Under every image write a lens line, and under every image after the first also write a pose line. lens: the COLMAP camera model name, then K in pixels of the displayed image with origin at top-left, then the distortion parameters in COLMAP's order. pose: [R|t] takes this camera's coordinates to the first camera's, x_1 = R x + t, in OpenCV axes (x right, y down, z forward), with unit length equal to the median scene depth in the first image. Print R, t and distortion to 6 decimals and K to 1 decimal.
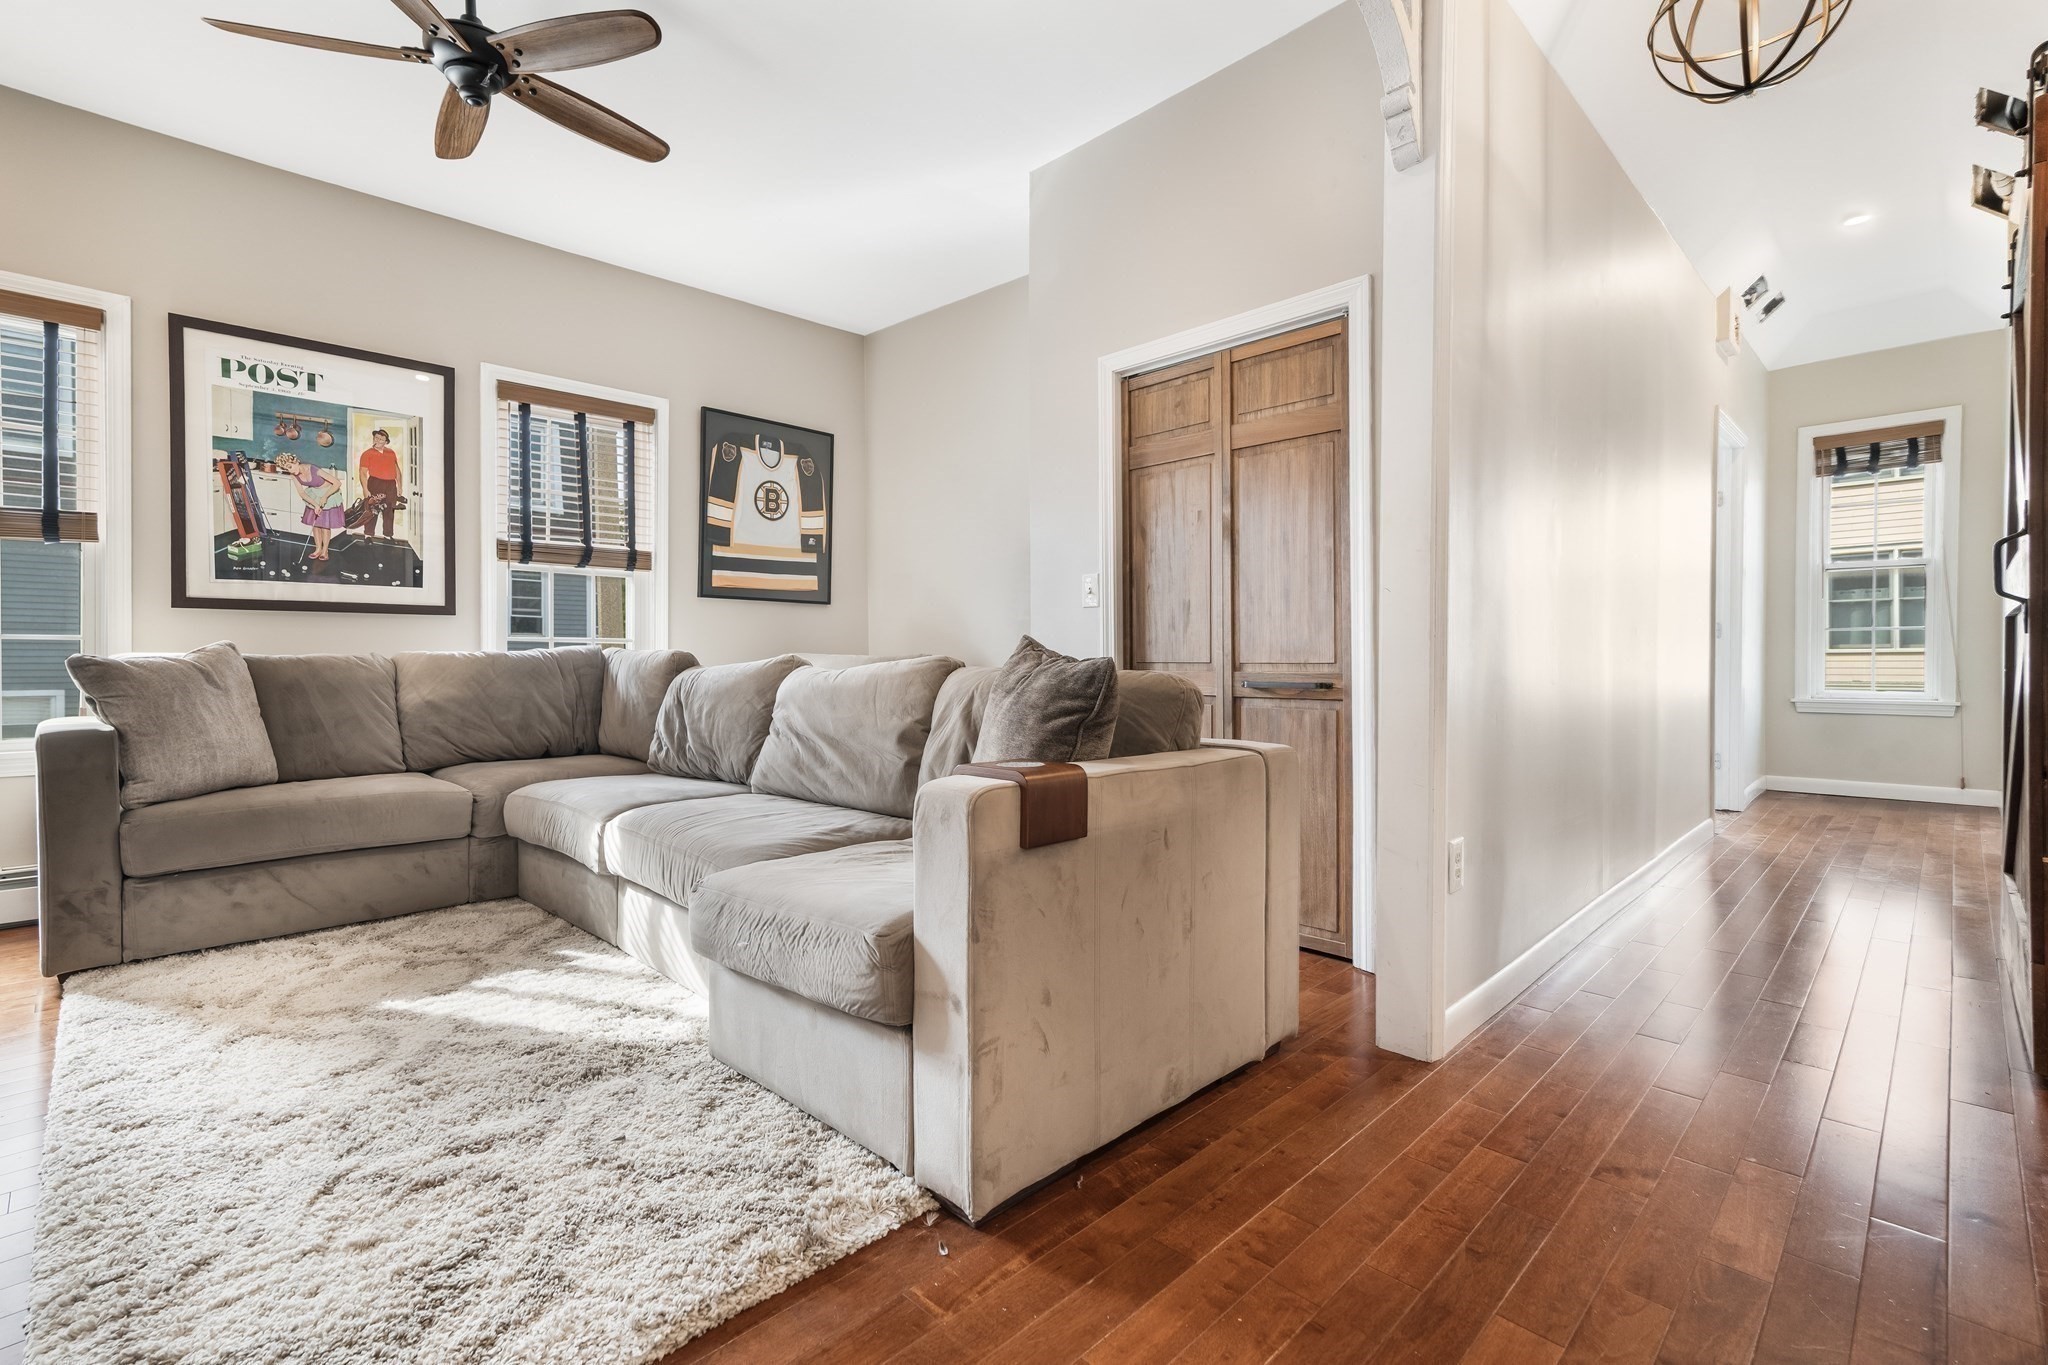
lens RADIAL K [[937.9, 0, 1032.6], [0, 937.9, 666.1], [0, 0, 1]] dist [-0.007835, 0.003112]
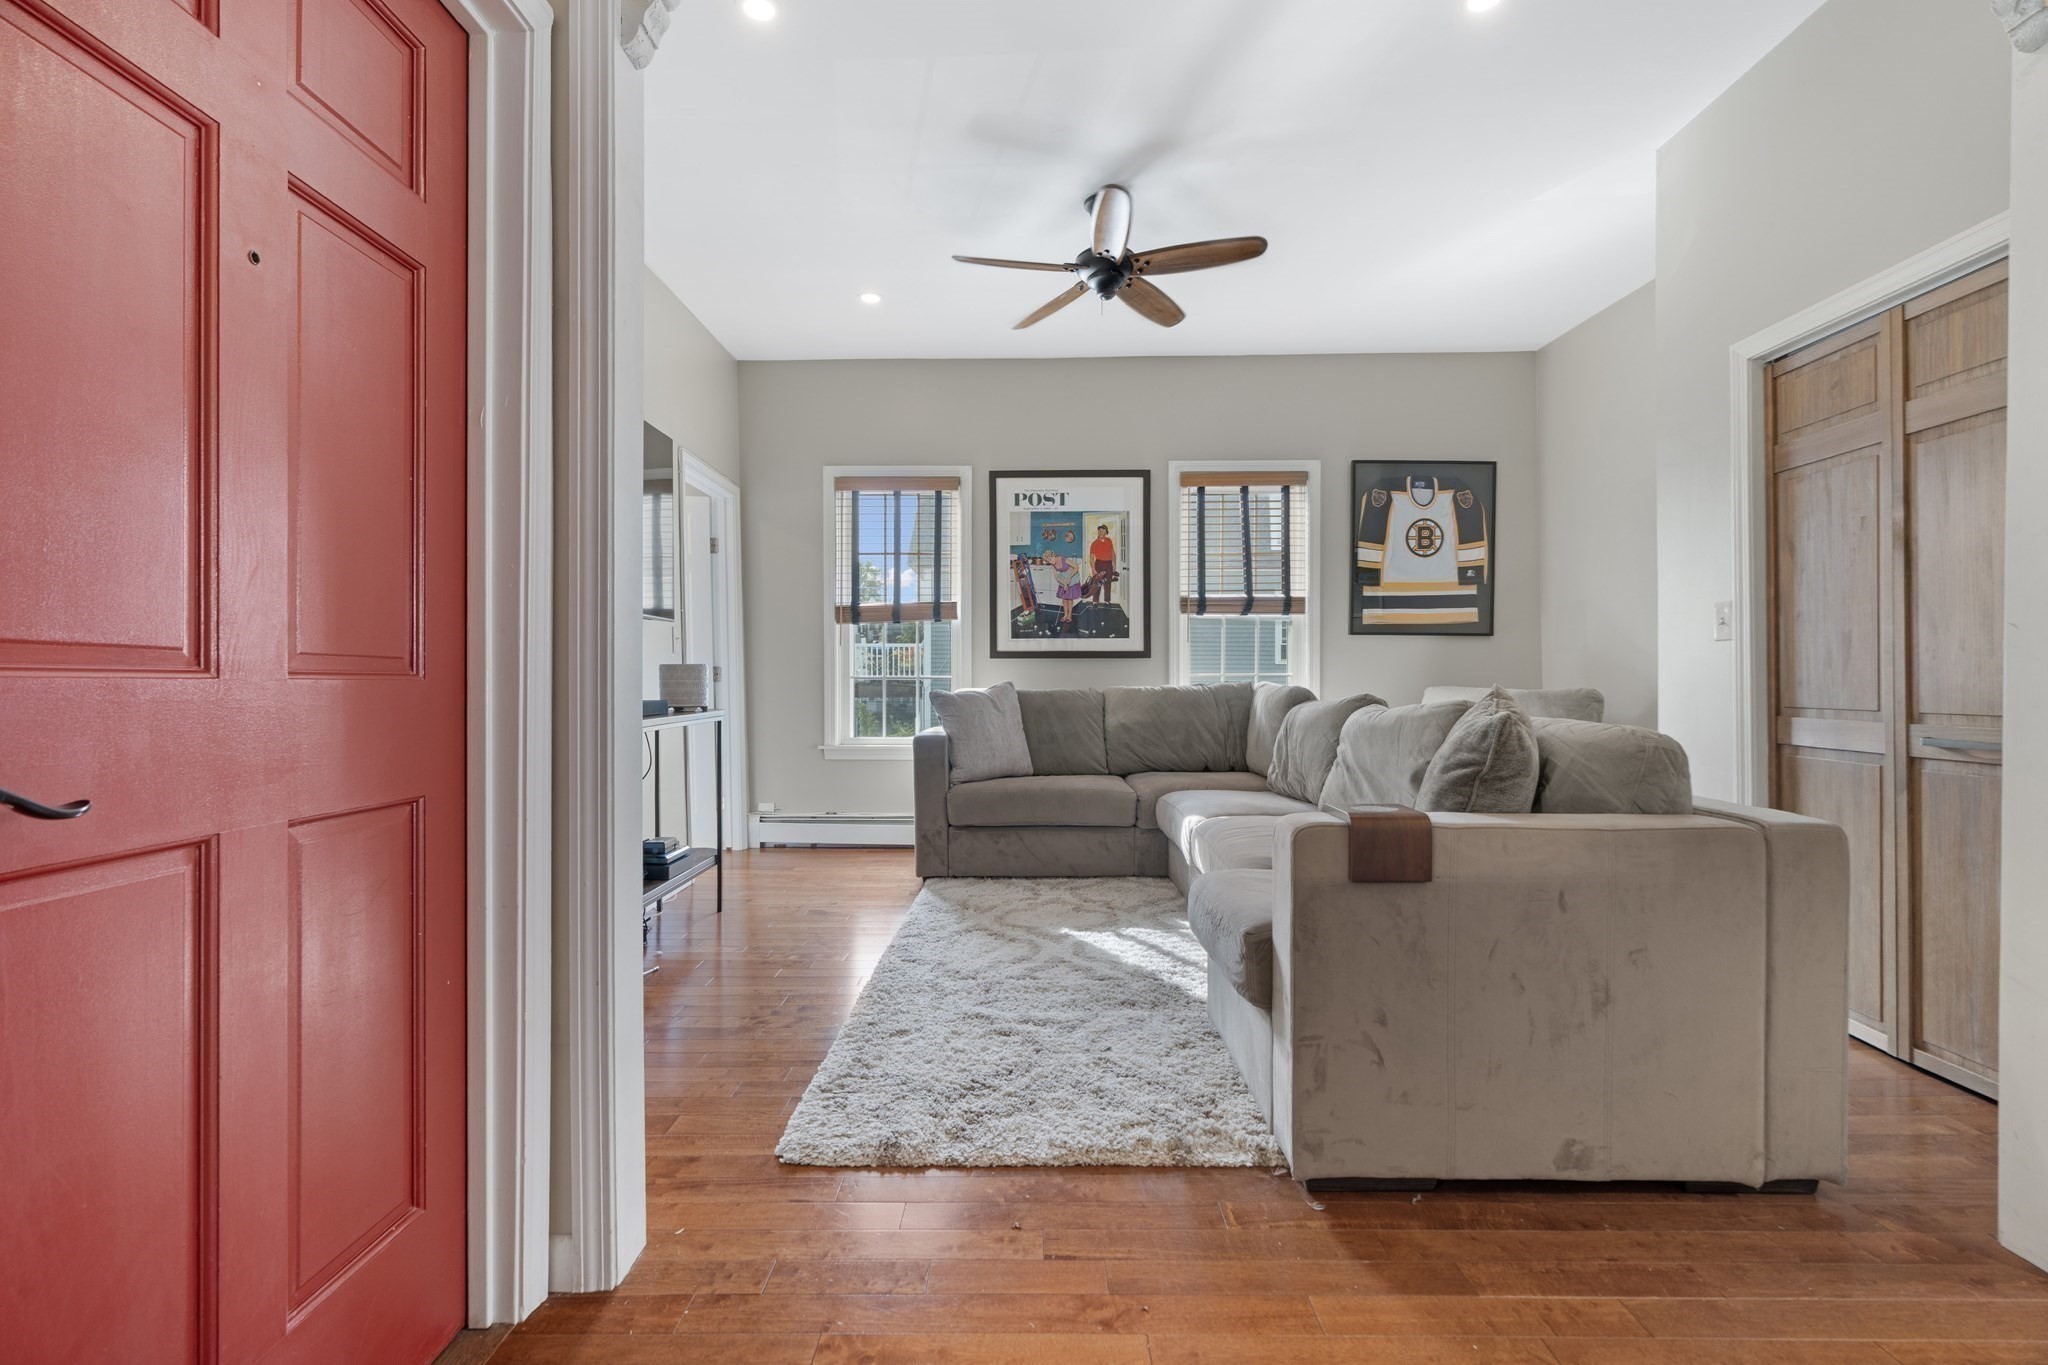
lens RADIAL K [[937.9, 0, 1022.5], [0, 937.9, 680.0], [0, 0, 1]] dist [-0.007835, 0.003112]
pose [[0.689816, 0.002350, -0.723981, 0.267681], [-0.007255, 0.999967, -0.003667, -0.022124], [0.723948, 0.007782, 0.689810, -0.045132]]
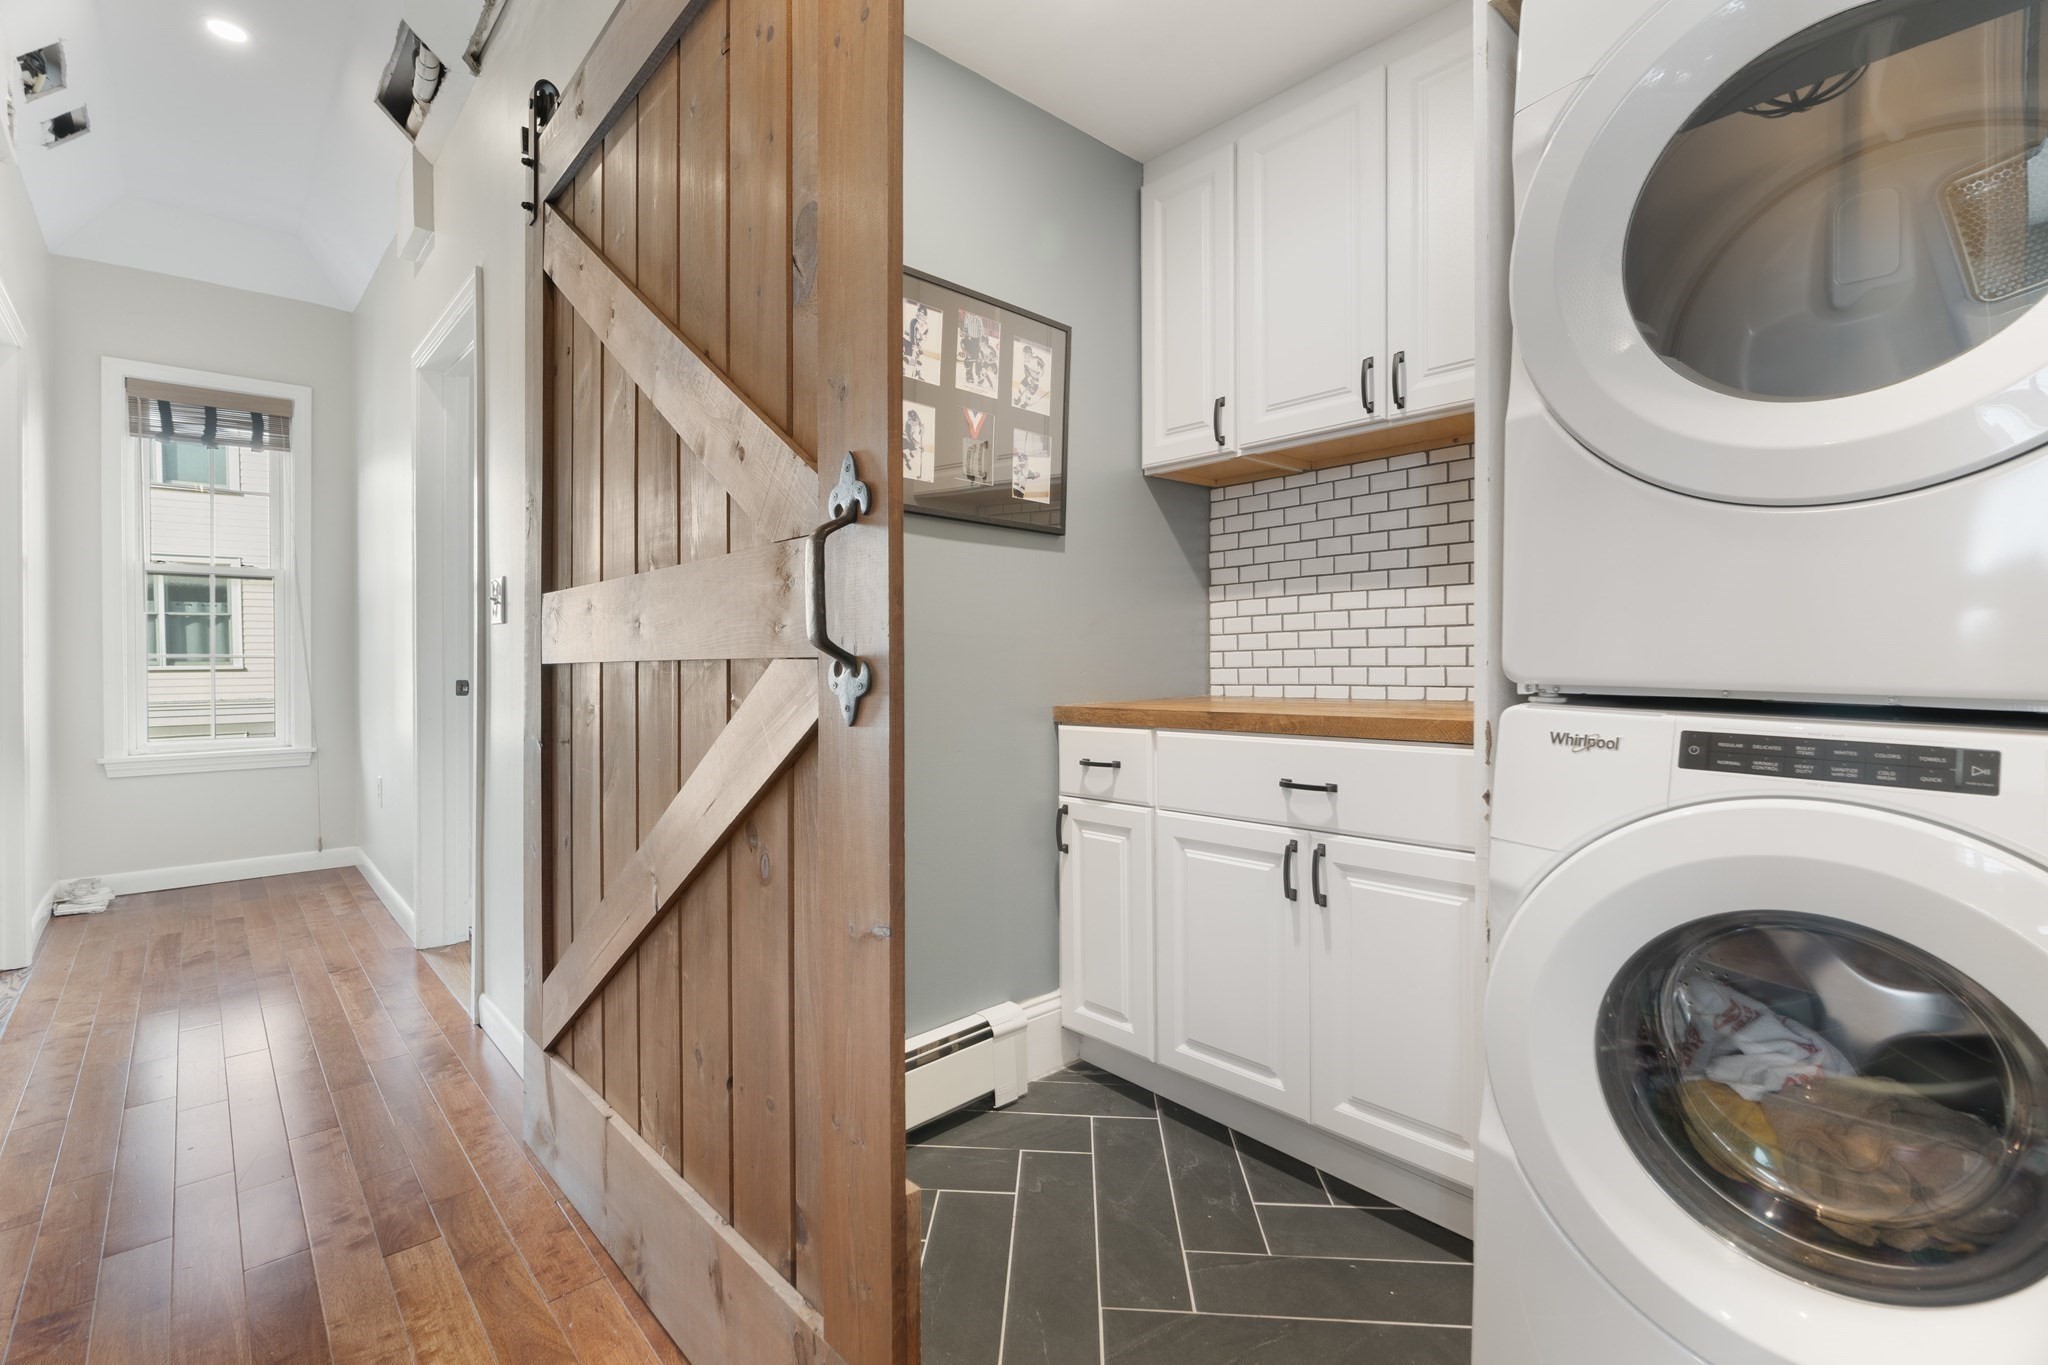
lens RADIAL K [[937.9, 0, 1019.3], [0, 937.9, 685.7], [0, 0, 1]] dist [-0.007835, 0.003112]
pose [[0.077740, -0.021616, 0.996739, 0.403643], [0.010721, 0.999725, 0.020844, -0.046909], [-0.996916, 0.009066, 0.077950, 0.602495]]
